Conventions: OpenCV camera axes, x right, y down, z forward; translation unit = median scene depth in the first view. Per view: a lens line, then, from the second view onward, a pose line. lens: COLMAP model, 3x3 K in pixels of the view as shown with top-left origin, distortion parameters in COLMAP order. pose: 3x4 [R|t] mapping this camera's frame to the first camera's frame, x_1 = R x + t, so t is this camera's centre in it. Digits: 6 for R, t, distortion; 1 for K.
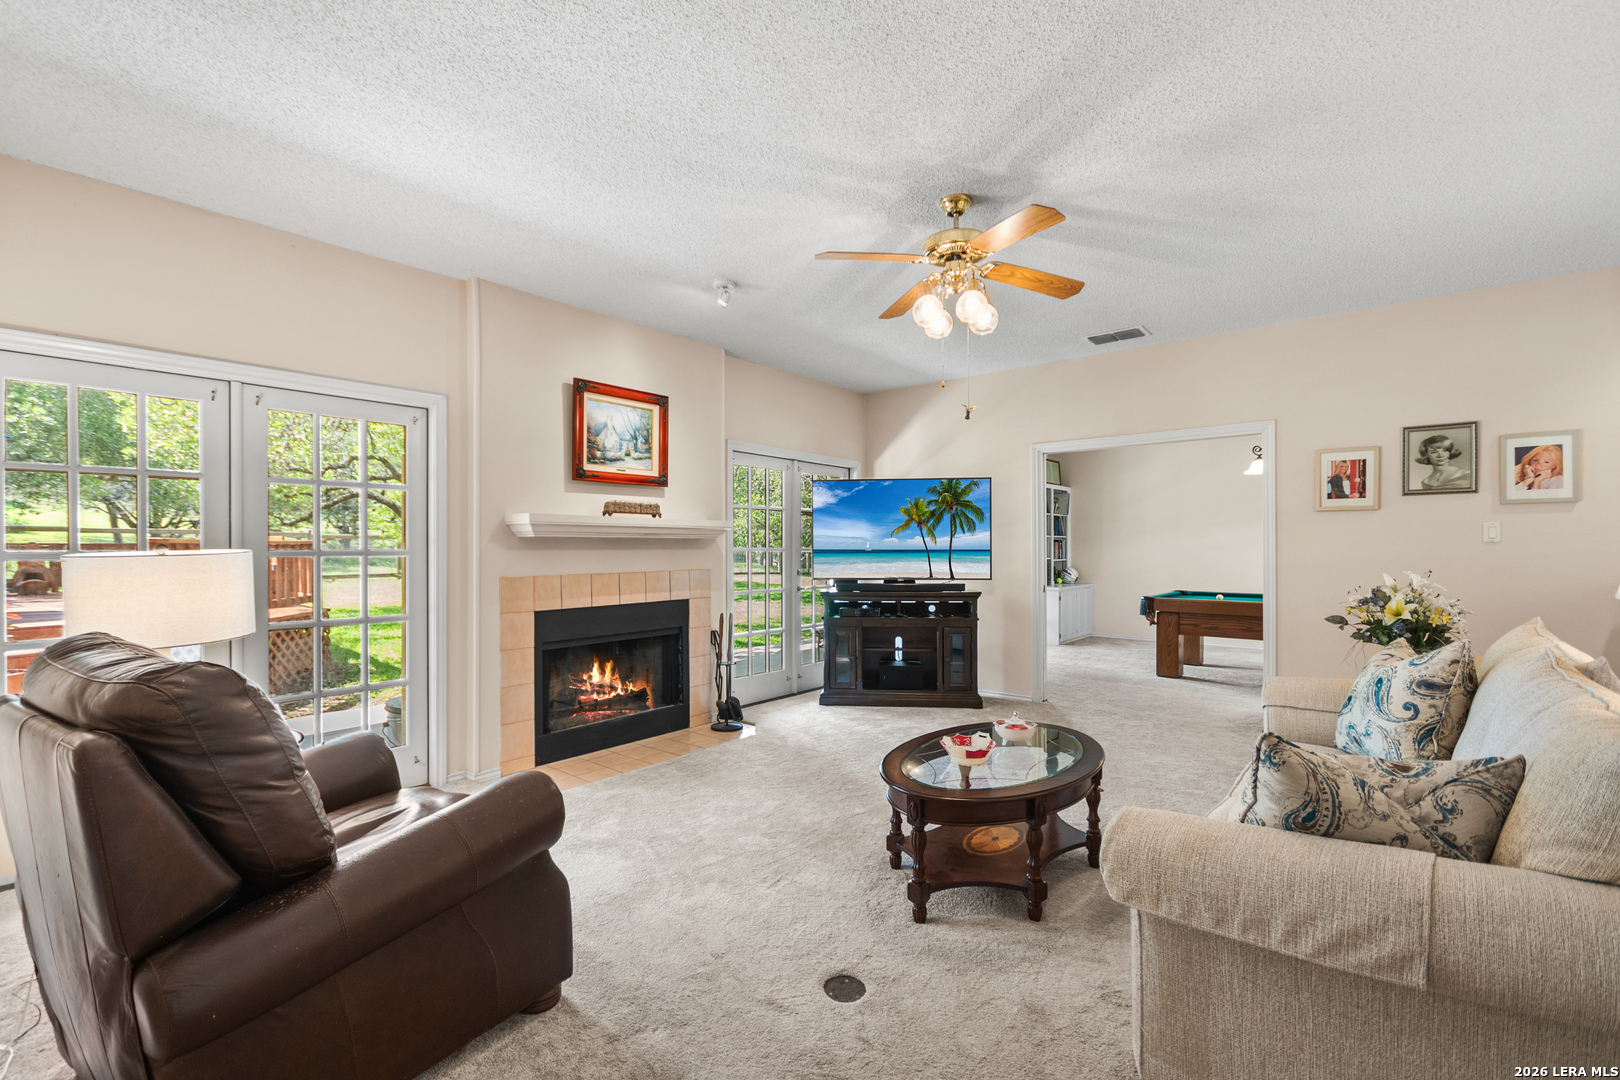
lens RADIAL K [[711.1, 0, 802.9], [0, 711.1, 549.0], [0, 0, 1]] dist [-0.001129, -0.000147]
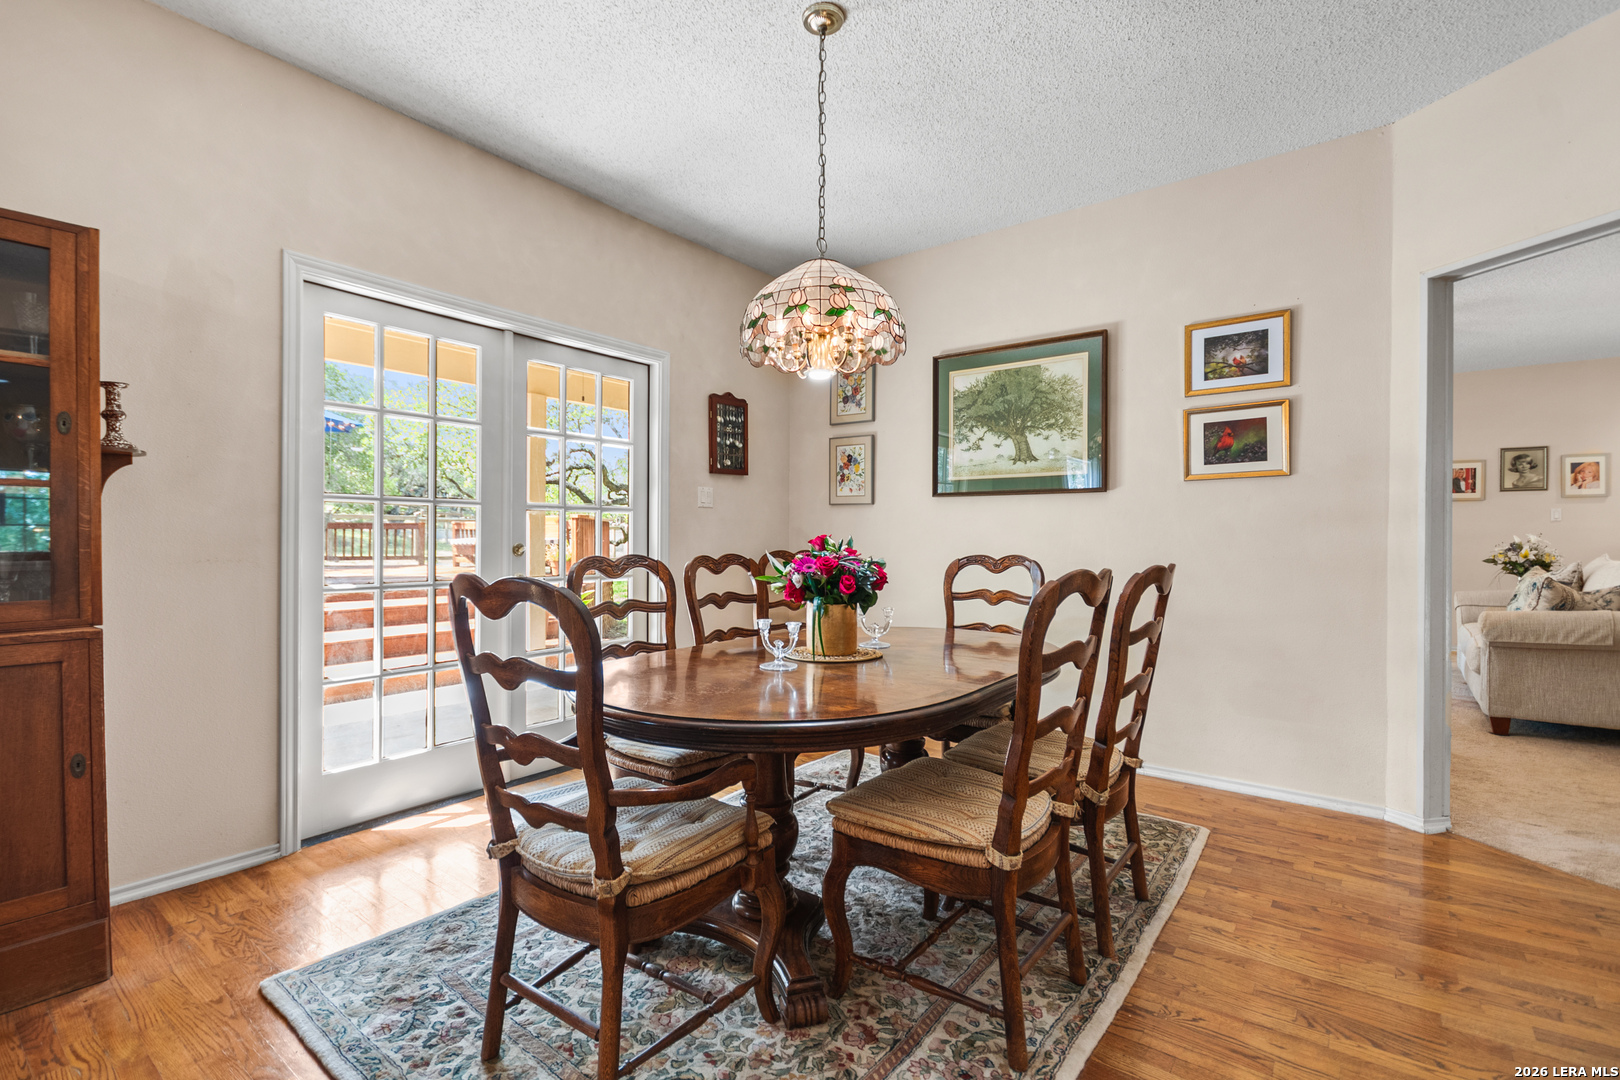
lens RADIAL K [[749.8, 0, 814.6], [0, 749.8, 535.7], [0, 0, 1]] dist [-0.005646, -0.000858]
pose [[0.998477, 0.006487, 0.054783, -0.840518], [-0.006196, 0.999966, -0.005478, 0.045574], [-0.054817, 0.005130, 0.998483, -0.625320]]
